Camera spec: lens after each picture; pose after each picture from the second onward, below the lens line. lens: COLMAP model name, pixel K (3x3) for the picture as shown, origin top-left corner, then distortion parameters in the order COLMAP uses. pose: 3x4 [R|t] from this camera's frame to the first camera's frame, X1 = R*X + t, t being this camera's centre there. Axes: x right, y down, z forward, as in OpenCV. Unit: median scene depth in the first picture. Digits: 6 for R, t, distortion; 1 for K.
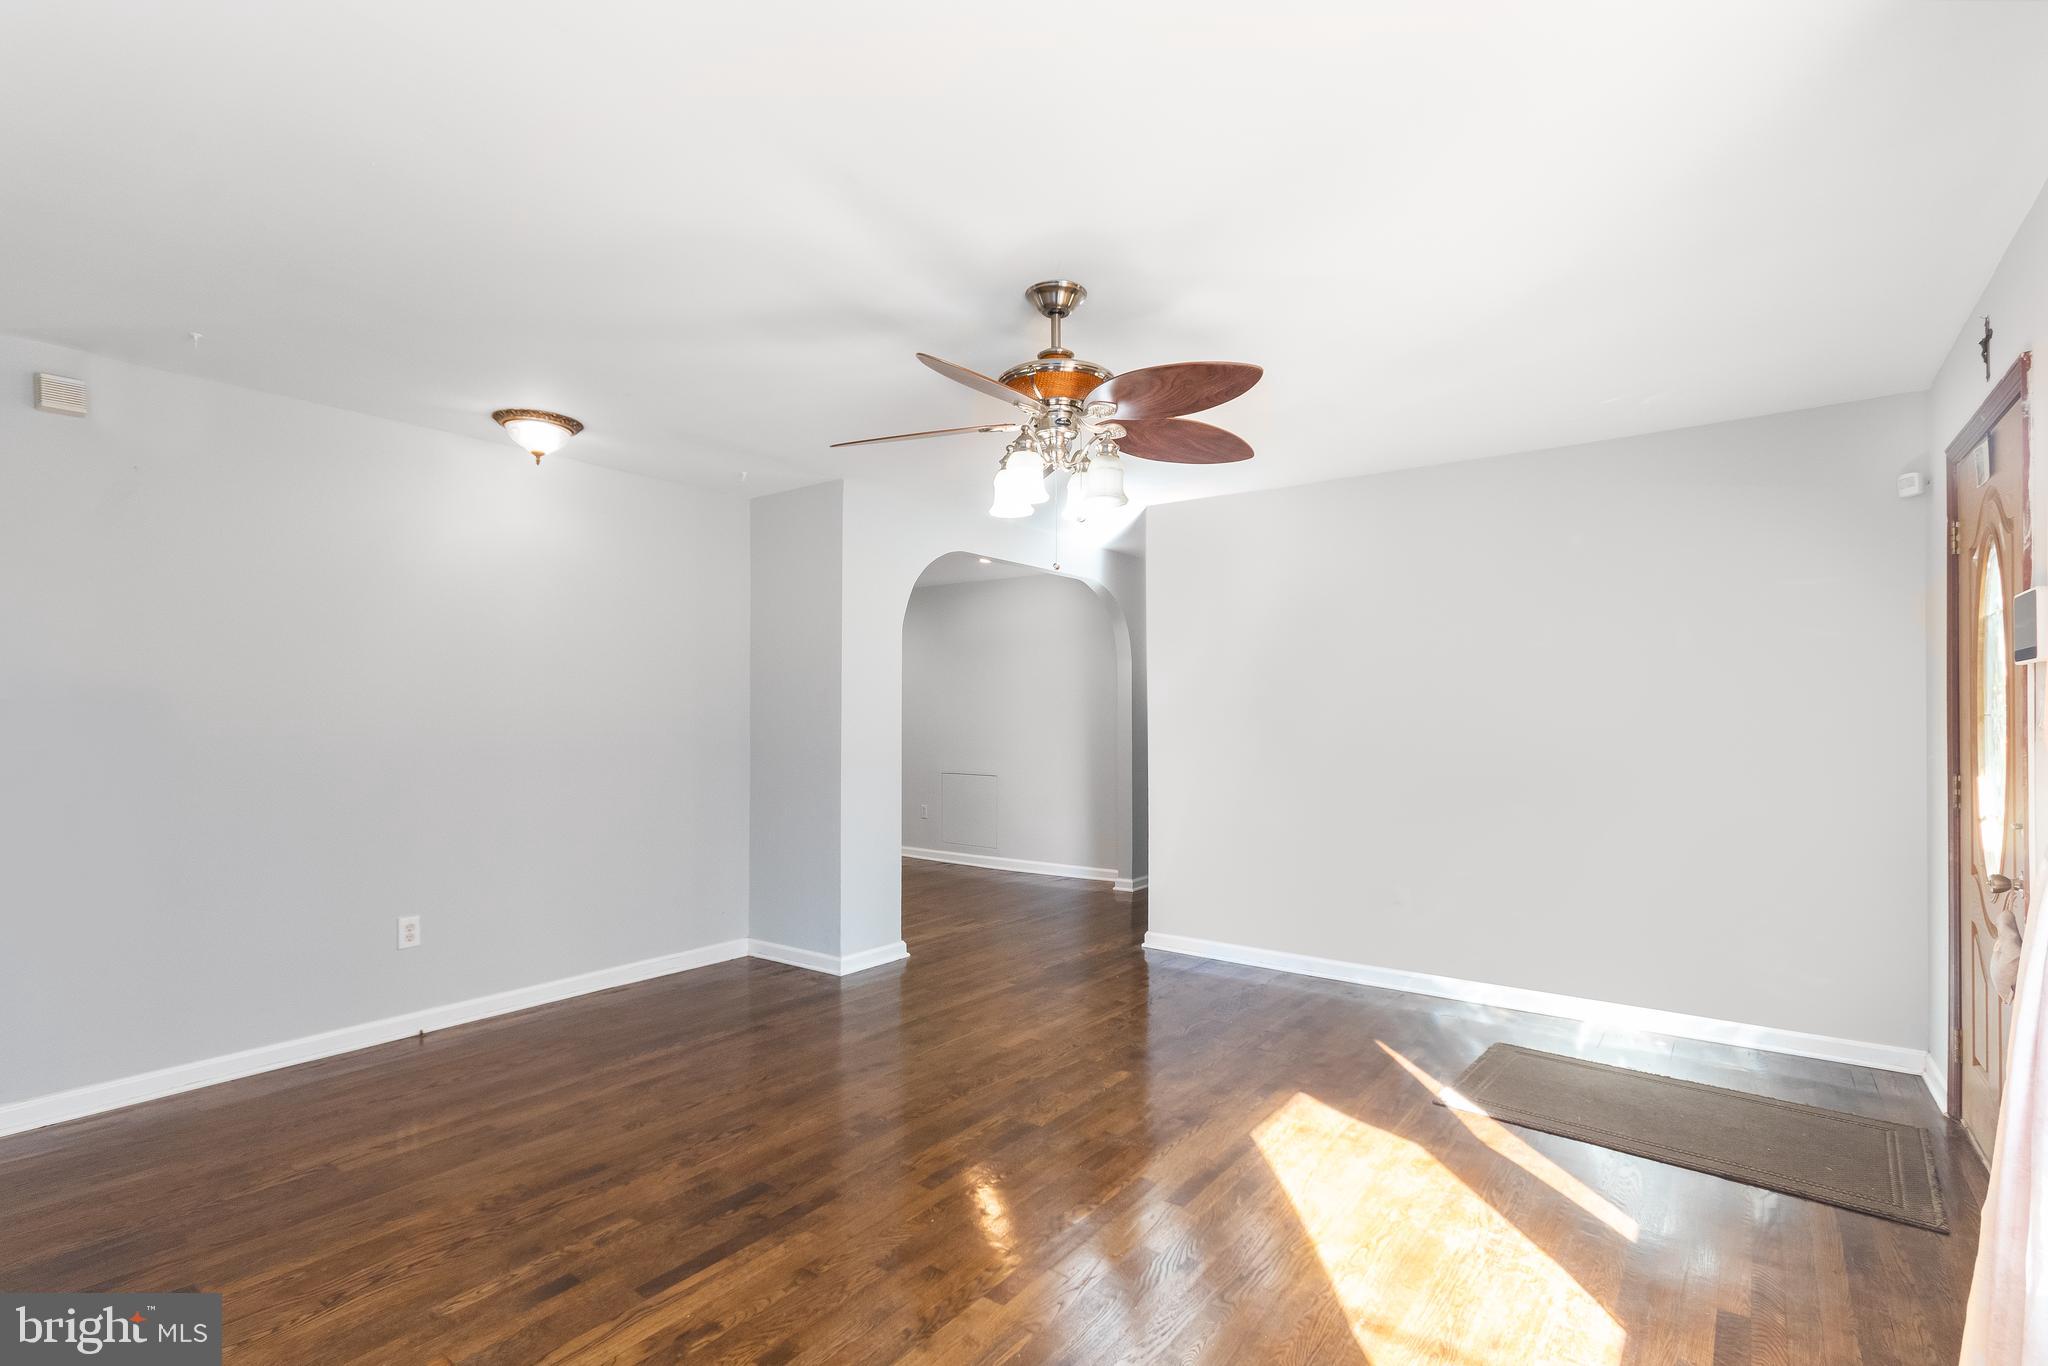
lens RADIAL K [[976.1, 0, 1014.3], [0, 976.1, 723.9], [0, 0, 1]] dist [-0.001282, -0.000030]
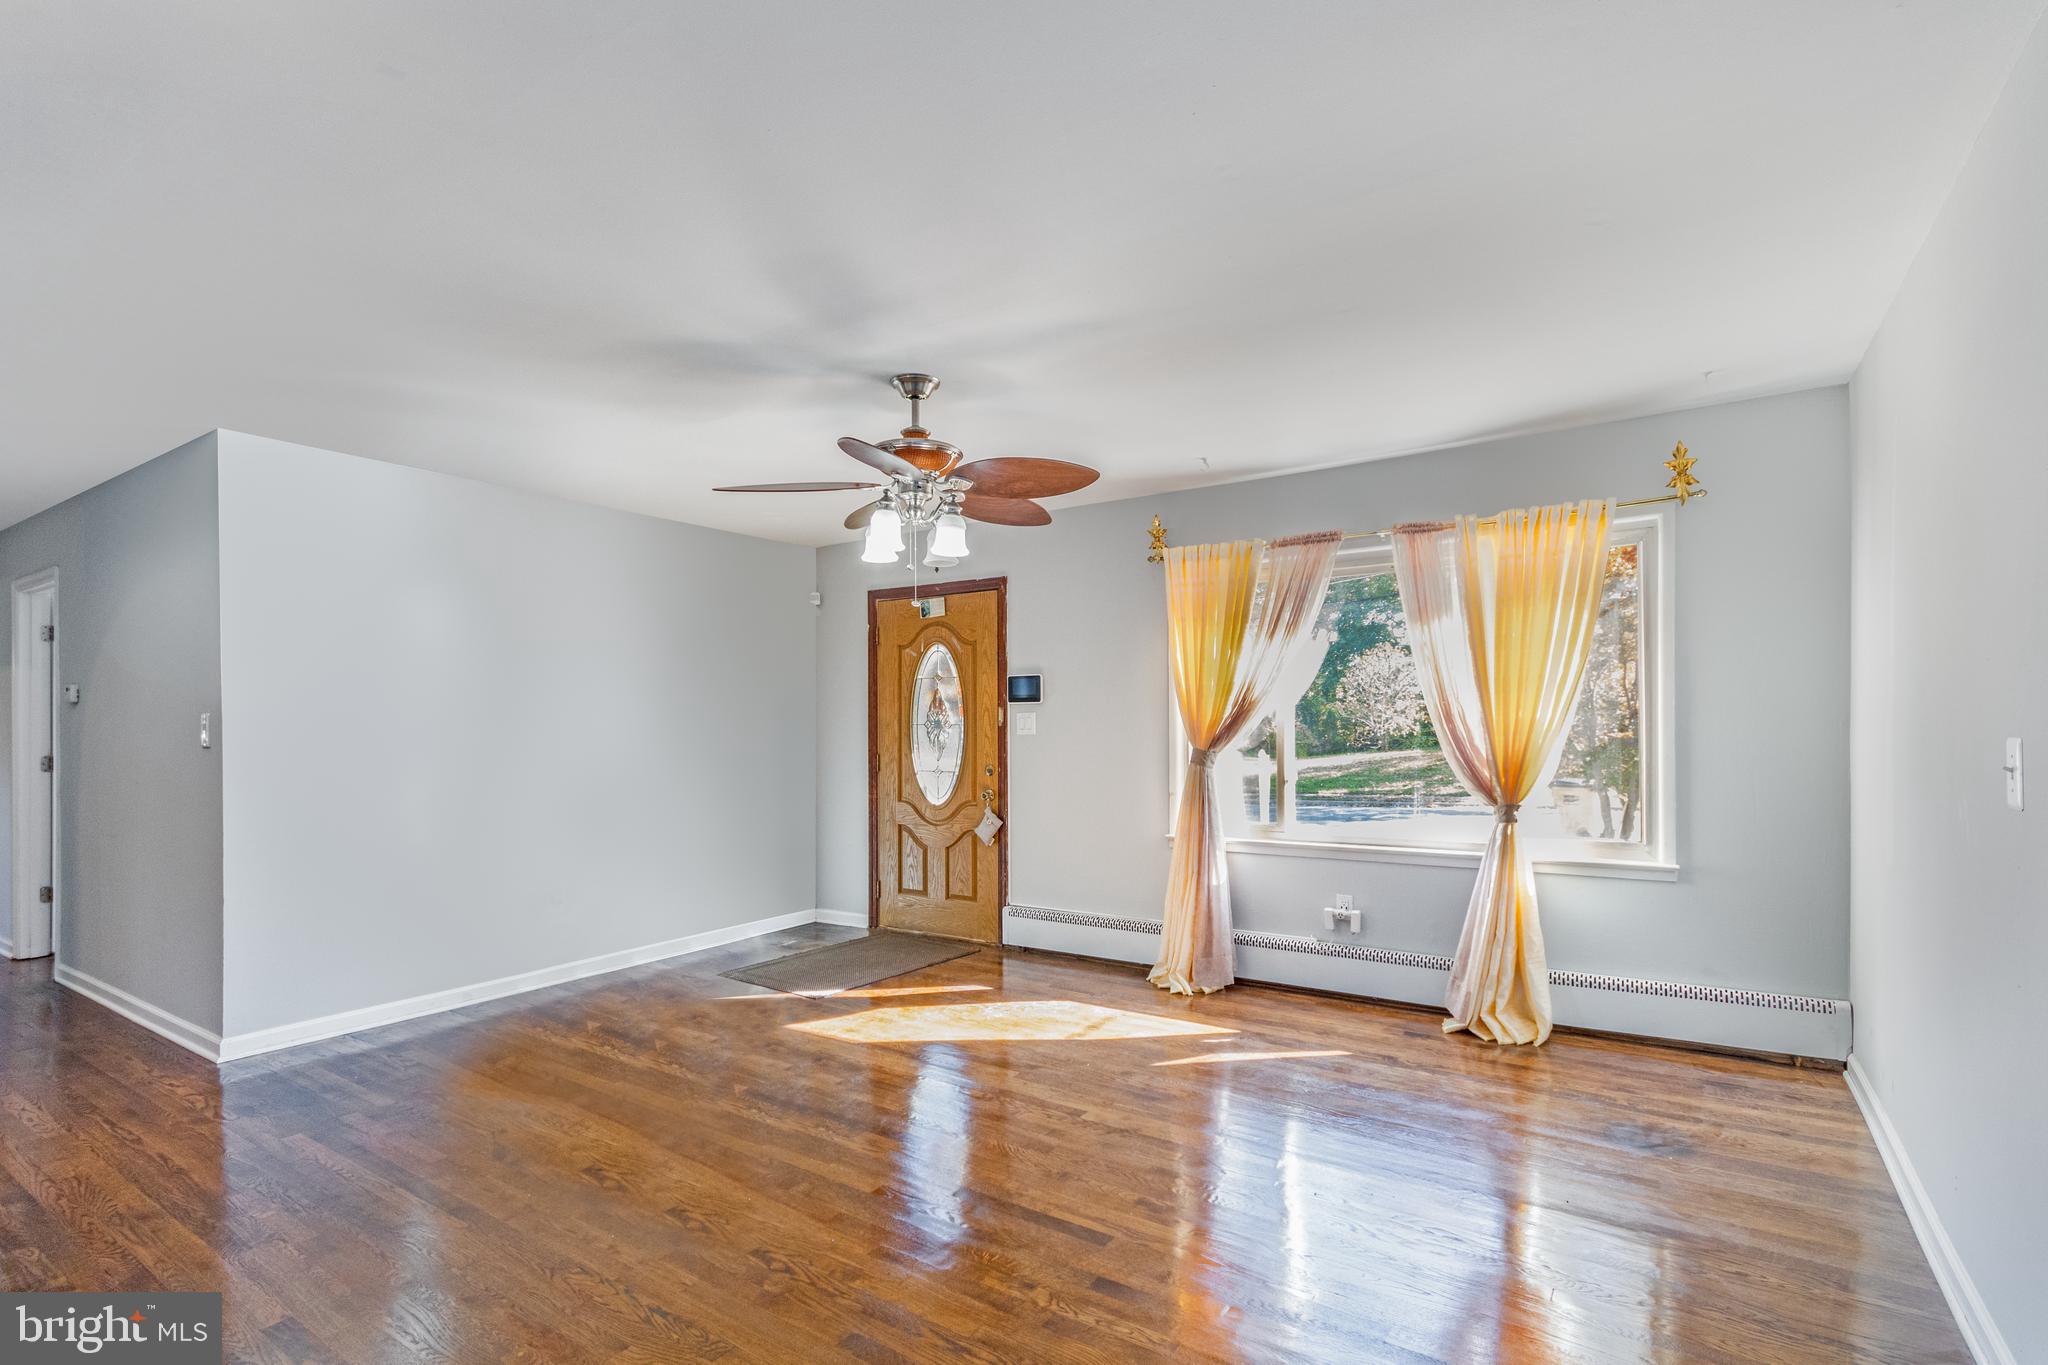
lens RADIAL K [[976.1, 0, 1014.3], [0, 976.1, 723.4], [0, 0, 1]] dist [-0.001282, -0.000030]
pose [[-0.051584, -0.001780, 0.998667, -1.192379], [0.020081, 0.999794, 0.002819, -0.014122], [-0.998467, 0.020200, -0.051538, 0.920672]]
